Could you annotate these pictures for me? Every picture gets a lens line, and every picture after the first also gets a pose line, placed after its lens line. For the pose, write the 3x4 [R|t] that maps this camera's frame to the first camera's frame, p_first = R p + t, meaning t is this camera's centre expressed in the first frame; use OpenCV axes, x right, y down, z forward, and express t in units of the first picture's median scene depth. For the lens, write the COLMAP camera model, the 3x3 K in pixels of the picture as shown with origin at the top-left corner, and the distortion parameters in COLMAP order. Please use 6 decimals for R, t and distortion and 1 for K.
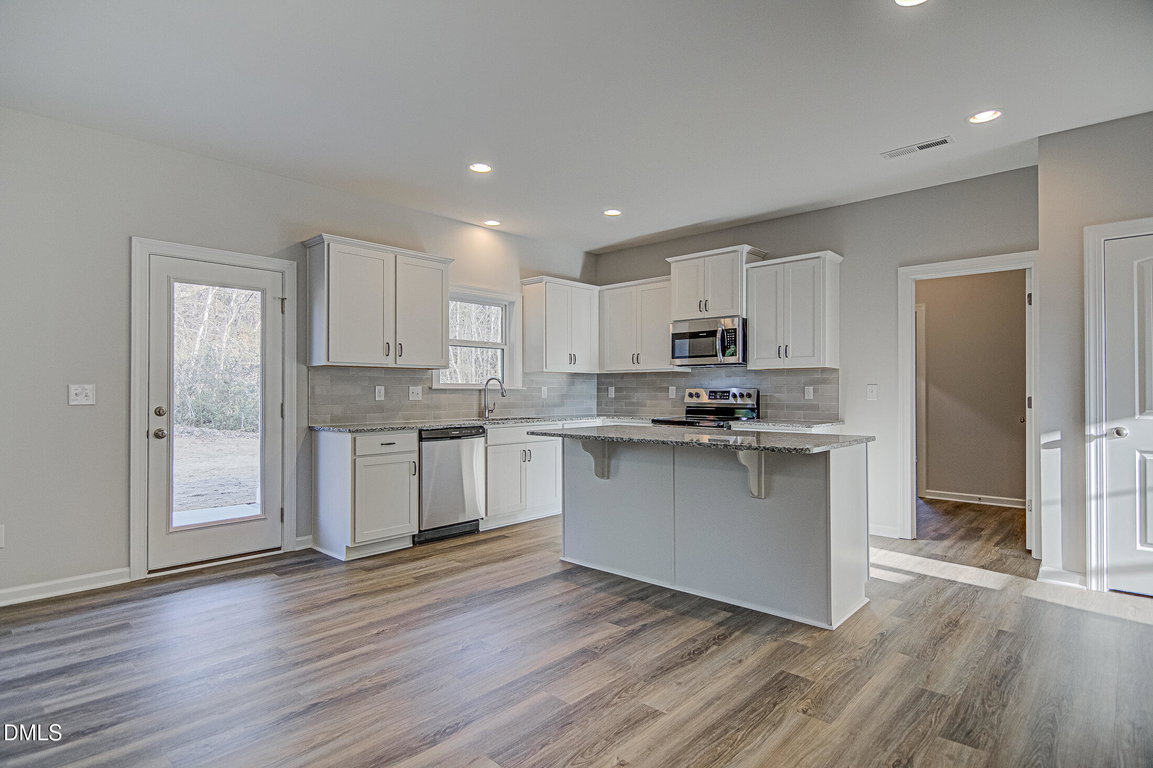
lens RADIAL K [[600.8, 0, 578.2], [0, 600.8, 386.5], [0, 0, 1]] dist [0.016160, -0.009116]
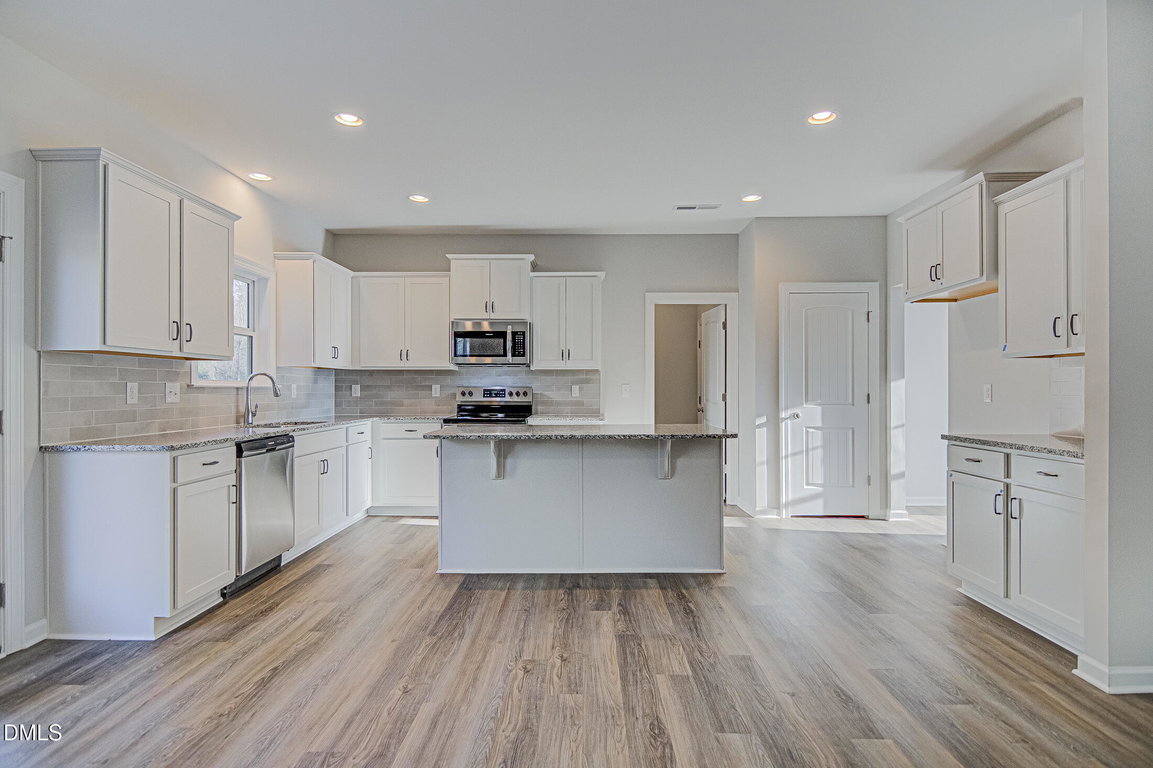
lens RADIAL K [[600.8, 0, 579.8], [0, 600.8, 386.0], [0, 0, 1]] dist [0.016160, -0.009116]
pose [[0.743010, 0.002983, 0.669274, -0.454103], [-0.004695, 0.999989, 0.000755, 0.000160], [-0.669264, -0.003703, 0.743016, 0.161550]]
